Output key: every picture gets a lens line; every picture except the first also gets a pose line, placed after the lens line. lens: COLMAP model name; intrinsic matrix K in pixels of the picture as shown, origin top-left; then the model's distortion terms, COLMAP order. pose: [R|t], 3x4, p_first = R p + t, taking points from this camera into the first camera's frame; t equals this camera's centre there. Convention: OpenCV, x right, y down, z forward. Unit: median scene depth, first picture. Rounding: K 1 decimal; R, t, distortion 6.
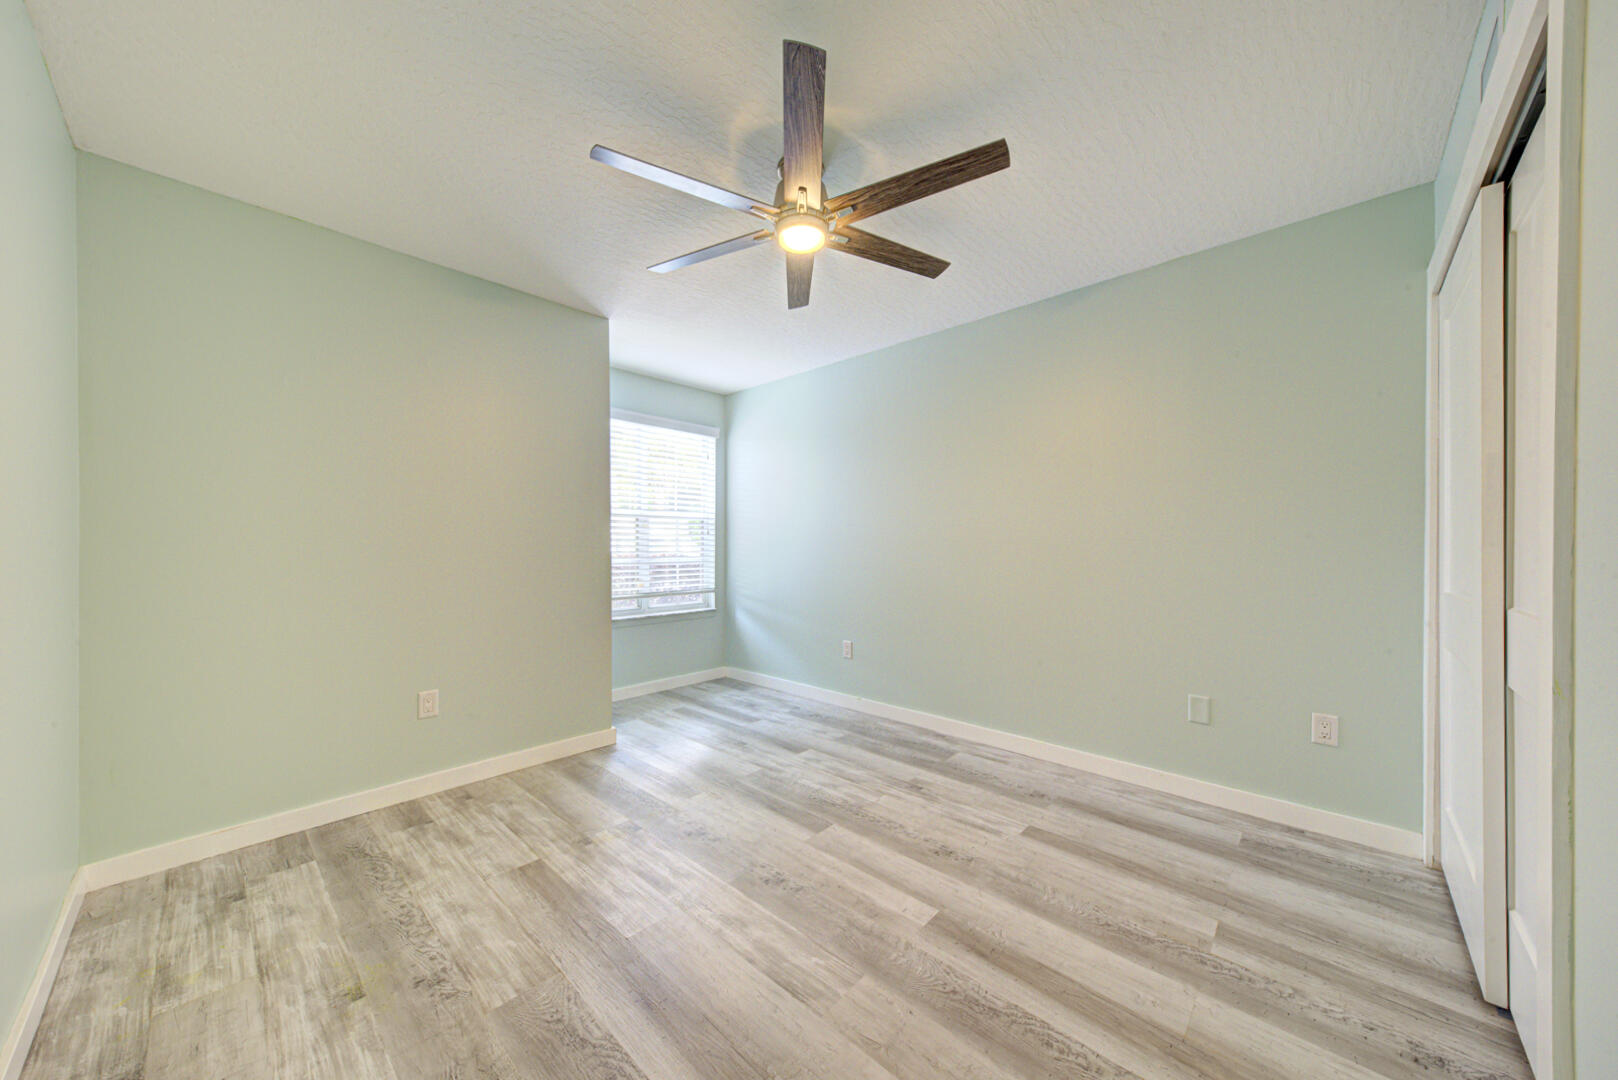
lens RADIAL K [[553.4, 0, 813.0], [0, 553.4, 547.4], [0, 0, 1]] dist [0.029139, -0.007120]
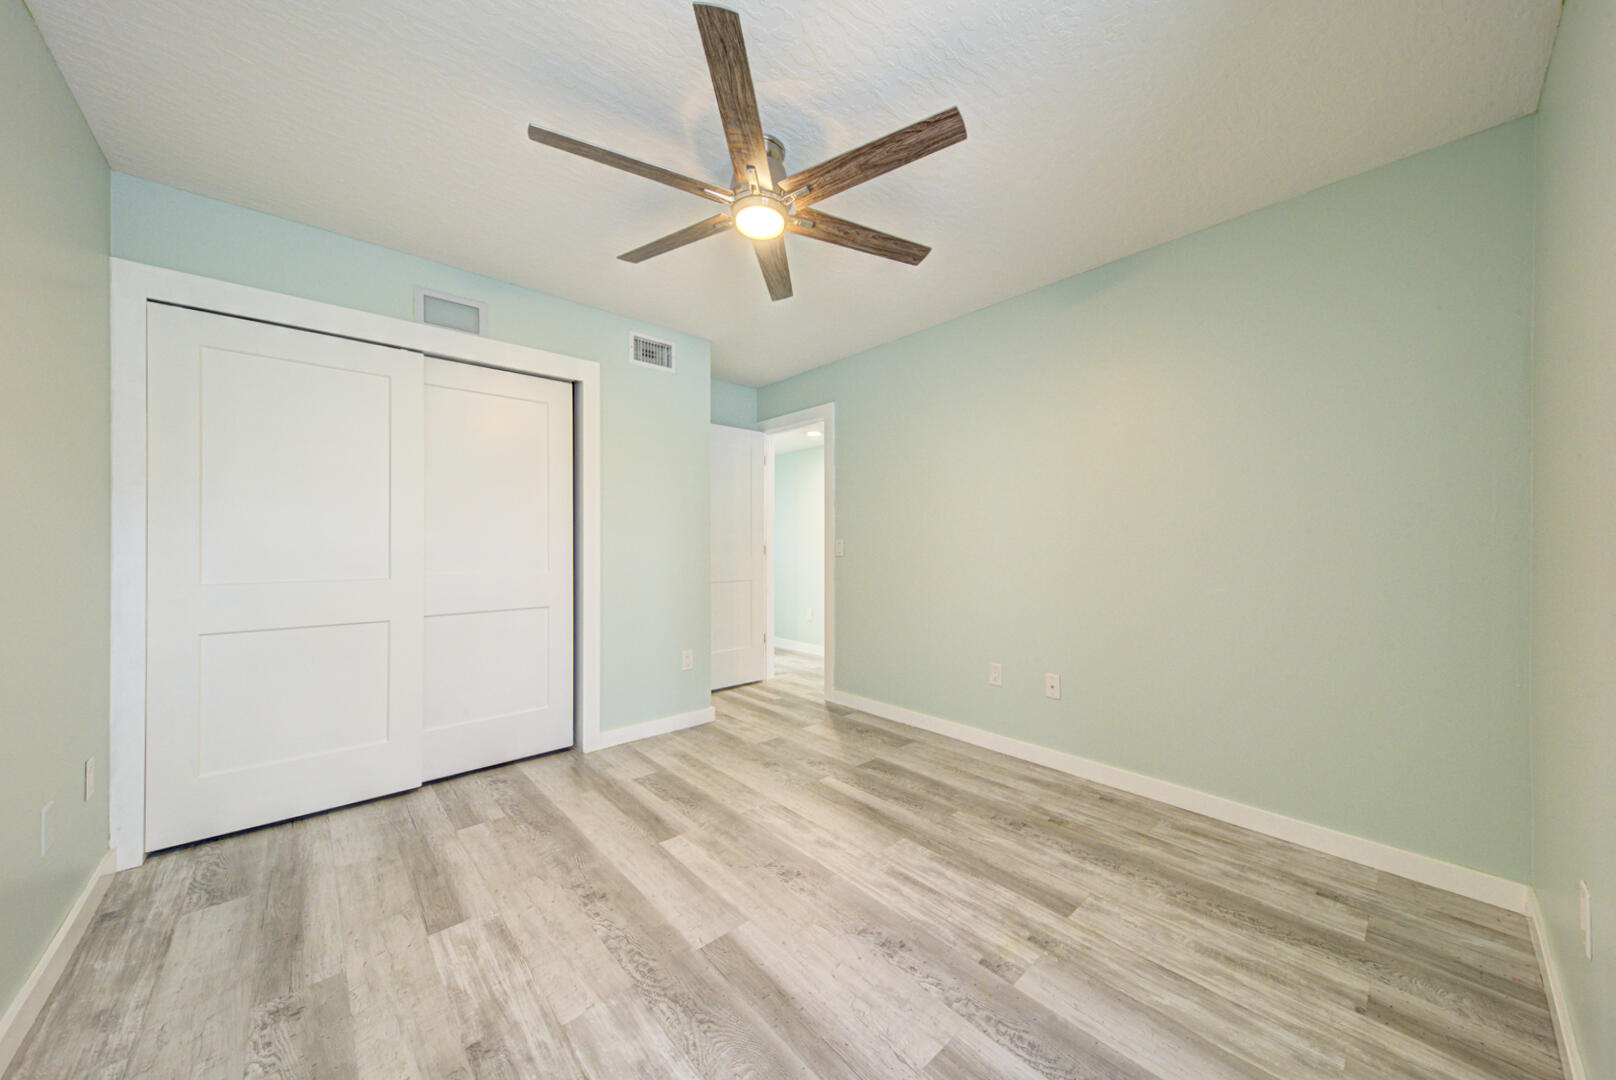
lens RADIAL K [[552.7, 0, 812.0], [0, 552.7, 547.4], [0, 0, 1]] dist [0.029139, -0.007120]
pose [[-0.996055, 0.001442, 0.088727, -0.194184], [0.002459, 0.999933, 0.011352, -0.007750], [-0.088705, 0.011525, -0.995991, 1.960919]]
